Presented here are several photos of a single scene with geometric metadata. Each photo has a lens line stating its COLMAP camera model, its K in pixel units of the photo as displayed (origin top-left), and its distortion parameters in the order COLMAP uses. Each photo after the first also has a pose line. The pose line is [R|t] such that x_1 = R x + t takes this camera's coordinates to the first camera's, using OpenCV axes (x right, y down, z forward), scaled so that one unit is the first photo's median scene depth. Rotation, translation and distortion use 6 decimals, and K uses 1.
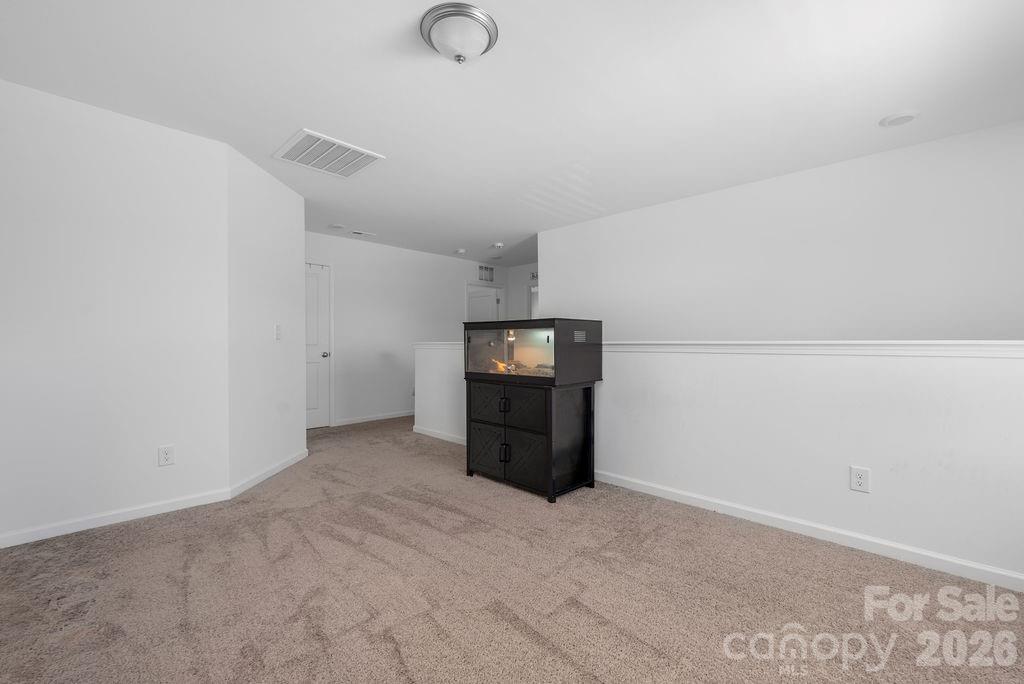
lens RADIAL K [[420.5, 0, 512.0], [0, 420.5, 342.0], [0, 0, 1]] dist [-0.000356, -0.000149]
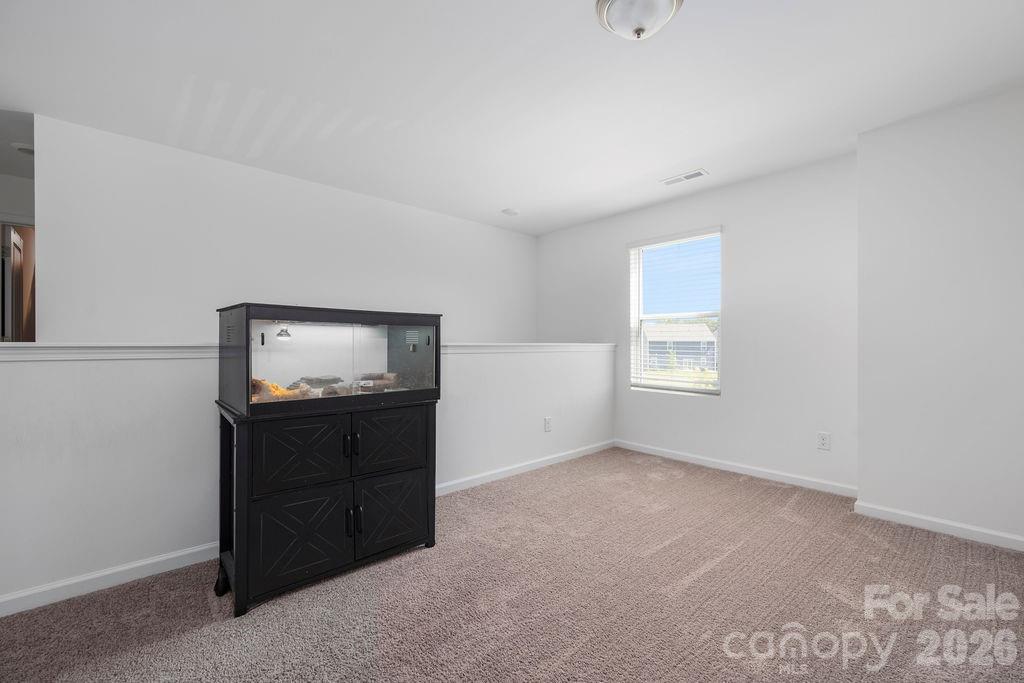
lens RADIAL K [[420.5, 0, 512.0], [0, 420.5, 341.5], [0, 0, 1]] dist [-0.000356, -0.000149]
pose [[0.073944, 0.005438, 0.997248, -0.644671], [-0.001955, 0.999984, -0.005308, -0.000195], [-0.997260, -0.001557, 0.073954, 0.739557]]
